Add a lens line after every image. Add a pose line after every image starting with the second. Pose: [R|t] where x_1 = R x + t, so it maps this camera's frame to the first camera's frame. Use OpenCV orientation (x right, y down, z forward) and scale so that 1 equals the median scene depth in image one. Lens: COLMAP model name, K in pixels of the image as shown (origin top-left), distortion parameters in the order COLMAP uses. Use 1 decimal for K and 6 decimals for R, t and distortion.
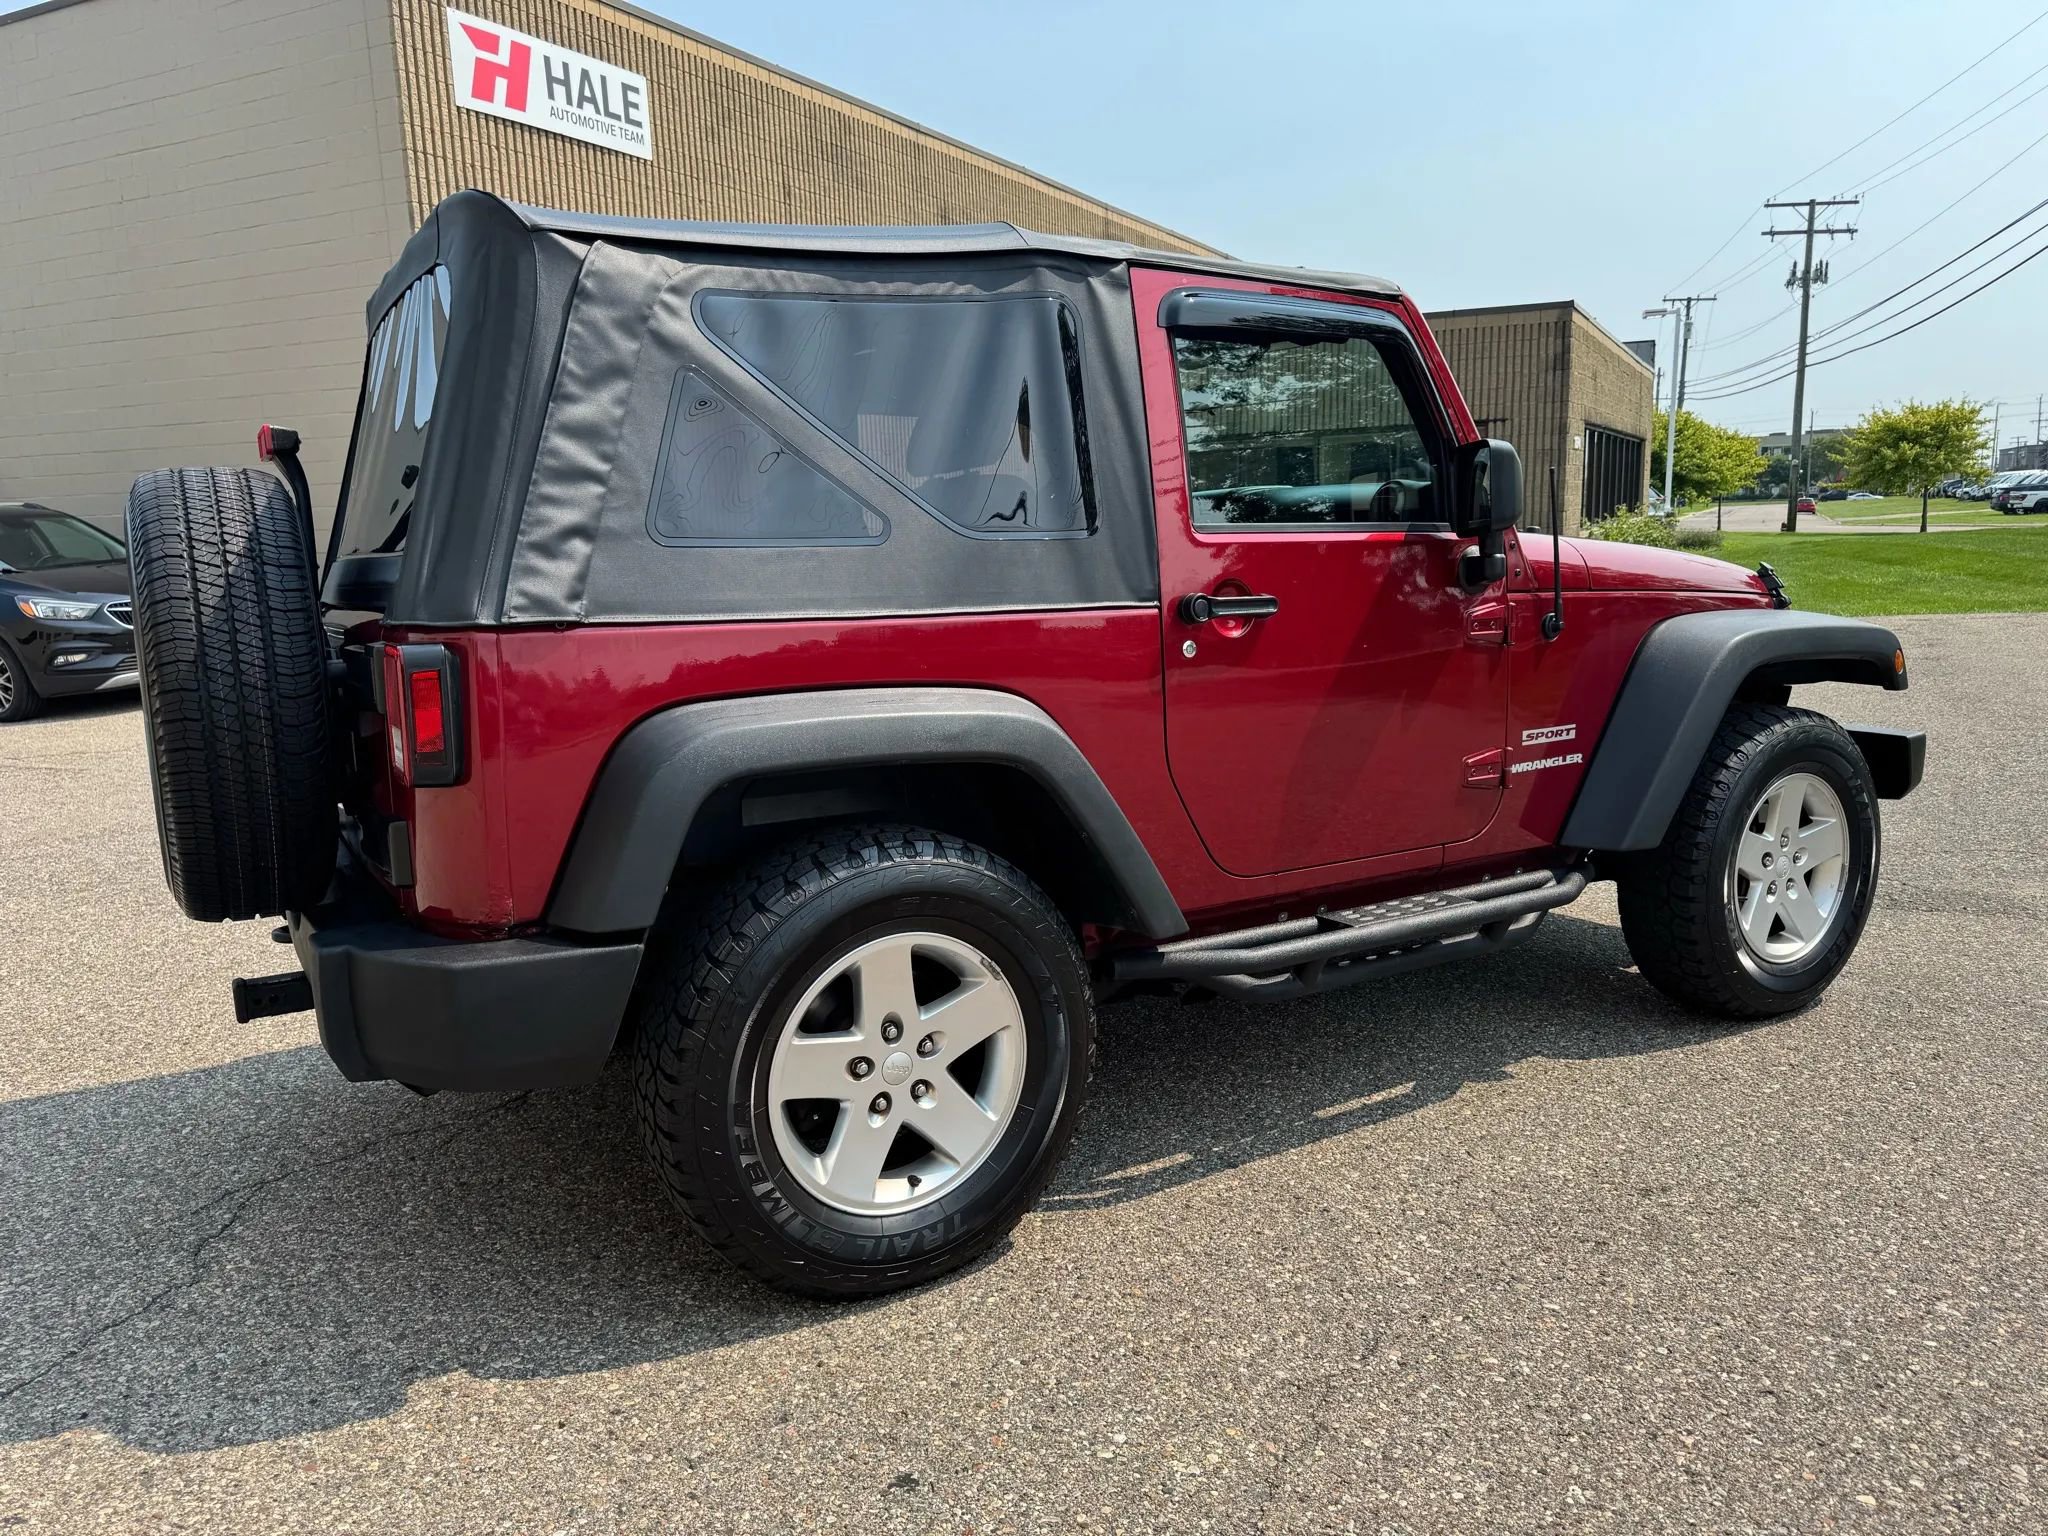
lens RADIAL K [[1463.8, 0, 1024.0], [0, 1463.8, 768.0], [0, 0, 1]] dist [0.046745, -0.050727]
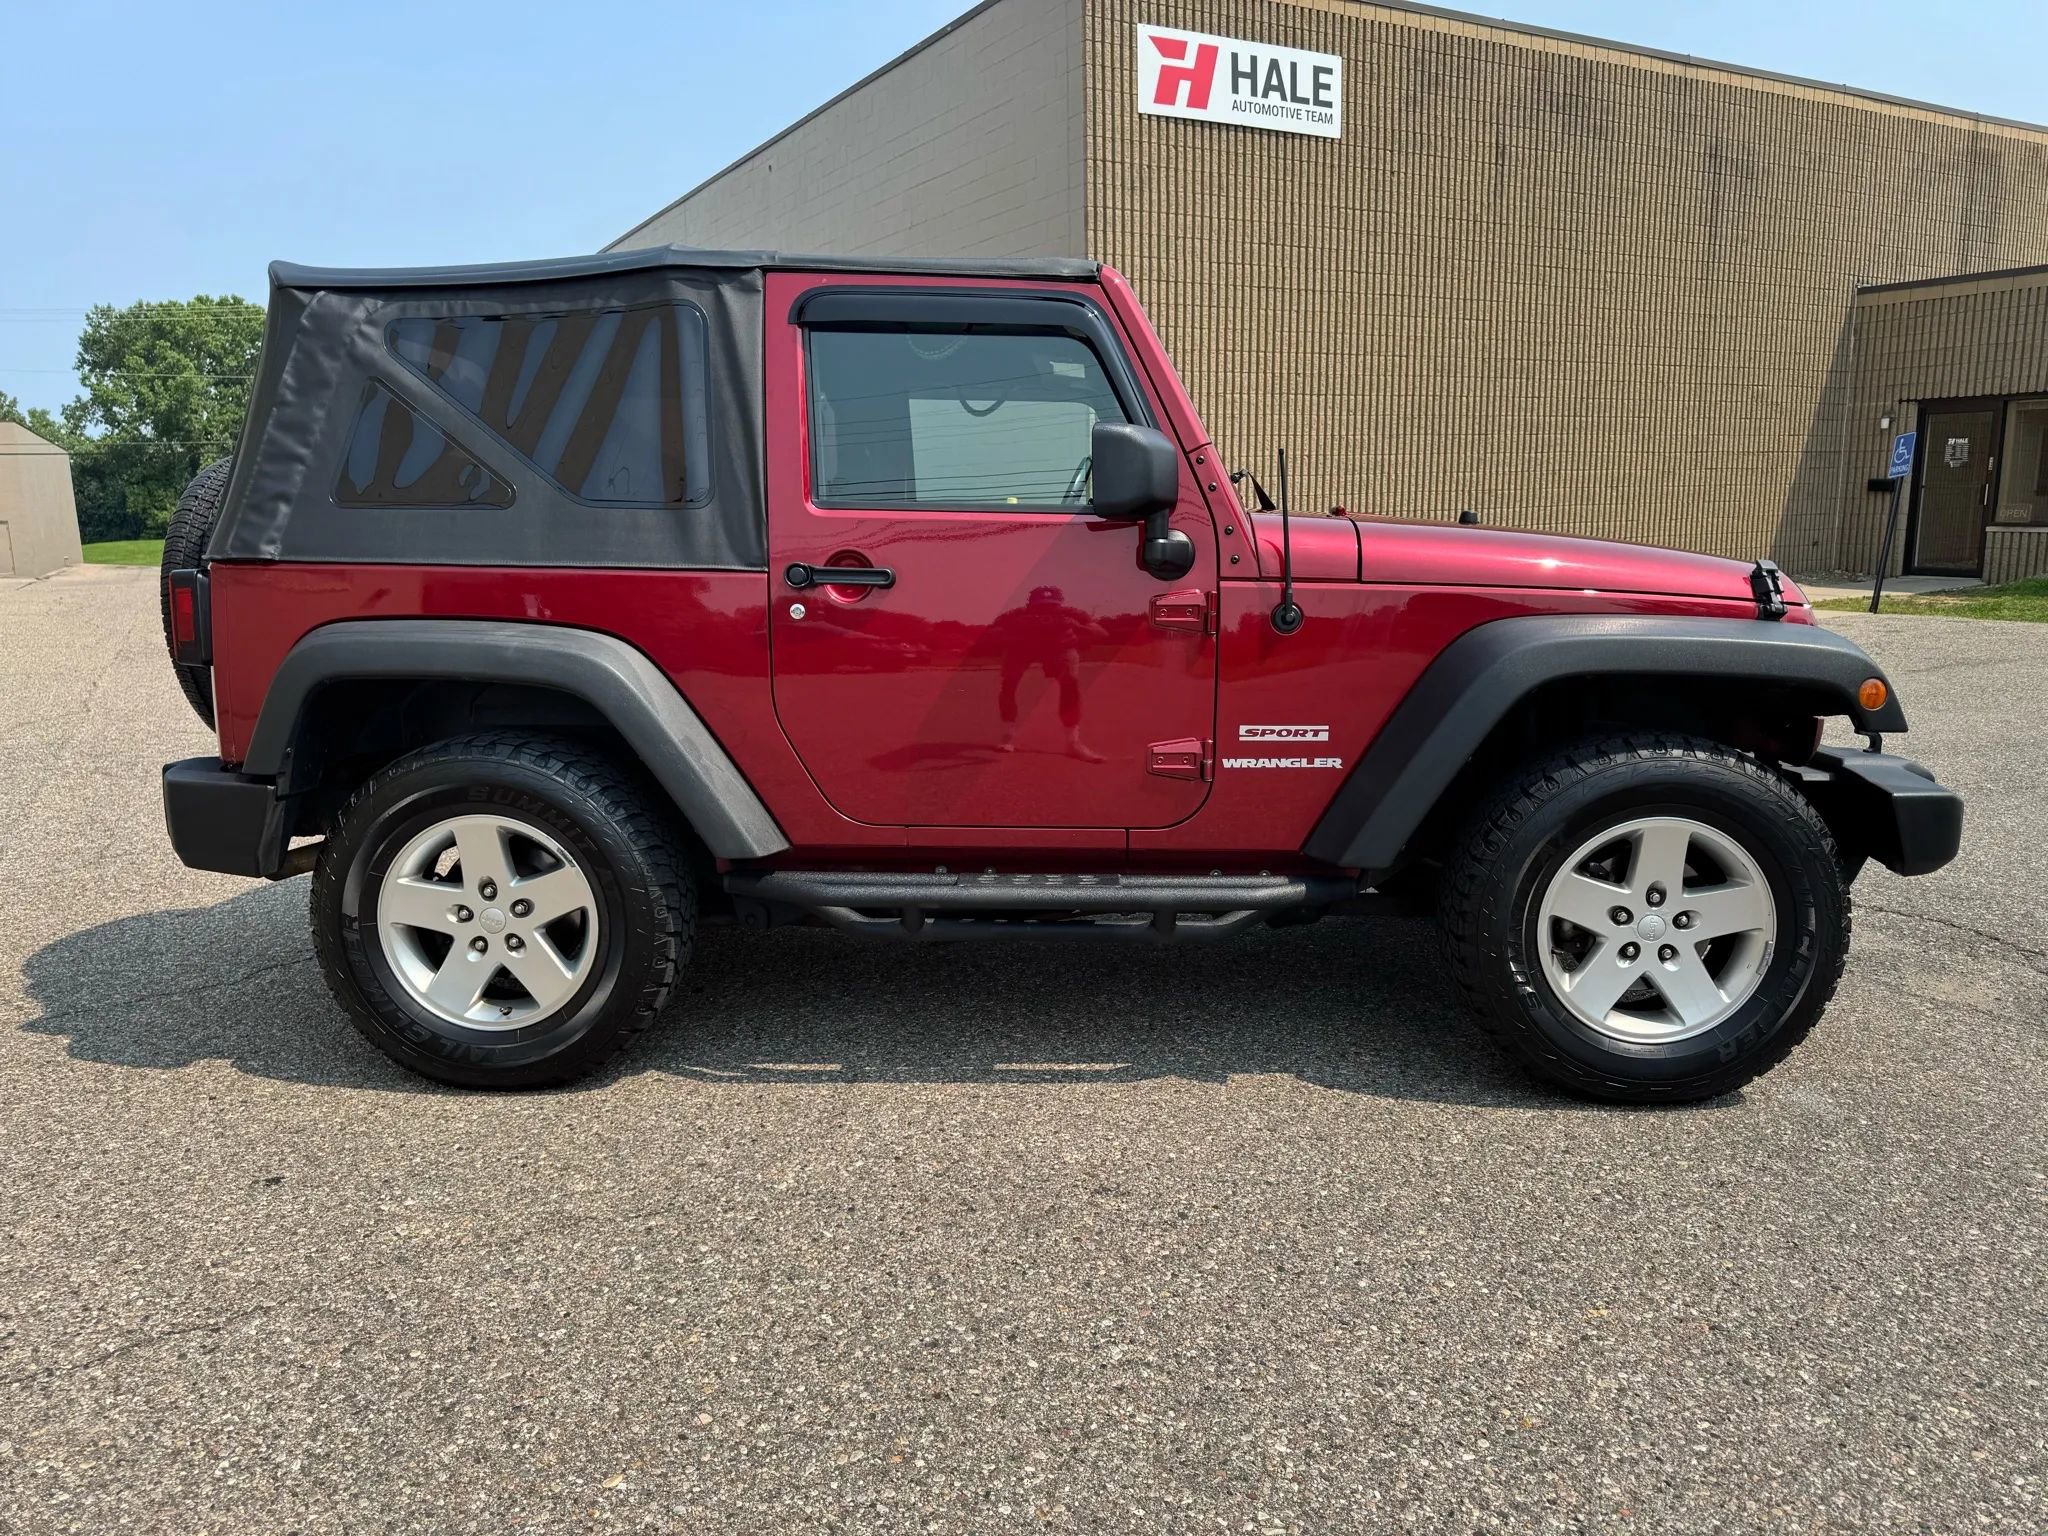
lens RADIAL K [[1466.6, 0, 1026.8], [0, 1466.6, 783.4], [0, 0, 1]] dist [0.044774, -0.060825]
pose [[0.835156, 0.119333, -0.536912, 0.204587], [-0.104163, 0.992830, 0.058642, -0.008079], [0.540060, 0.006951, 0.841598, 0.033287]]
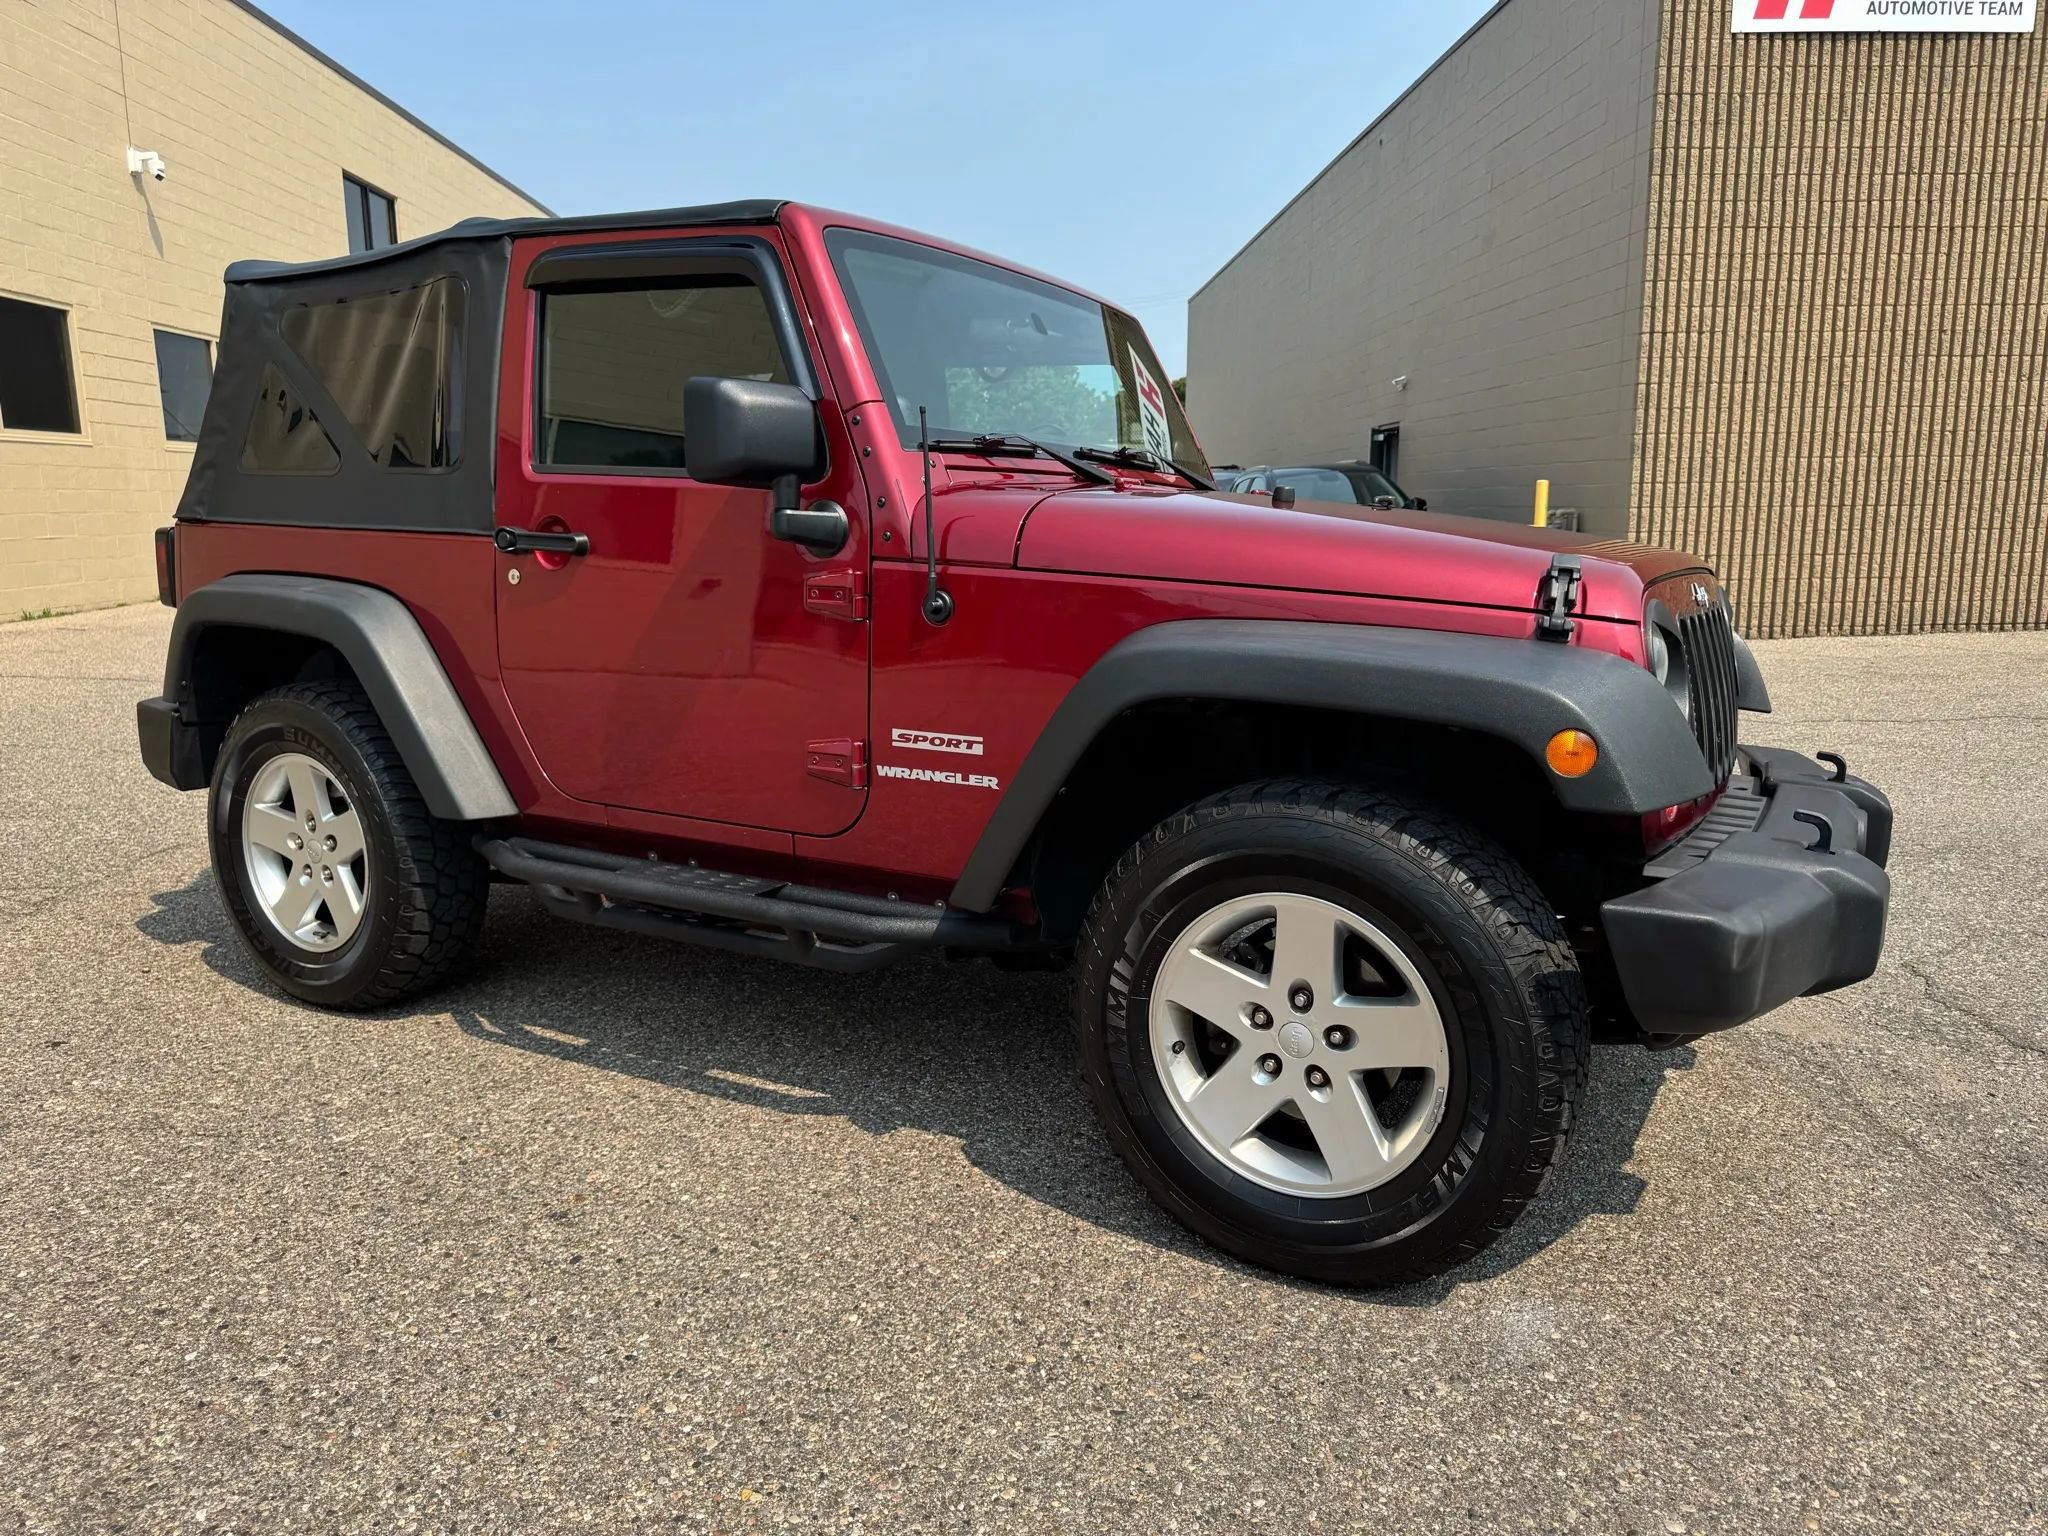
lens RADIAL K [[1474.3, 0, 1030.5], [0, 1474.3, 777.3], [0, 0, 1]] dist [0.011776, -0.010221]
pose [[0.489106, 0.187502, -0.851832, 0.300448], [-0.158535, 0.979464, 0.124569, -0.031370], [0.857696, 0.074118, 0.508787, 0.178693]]
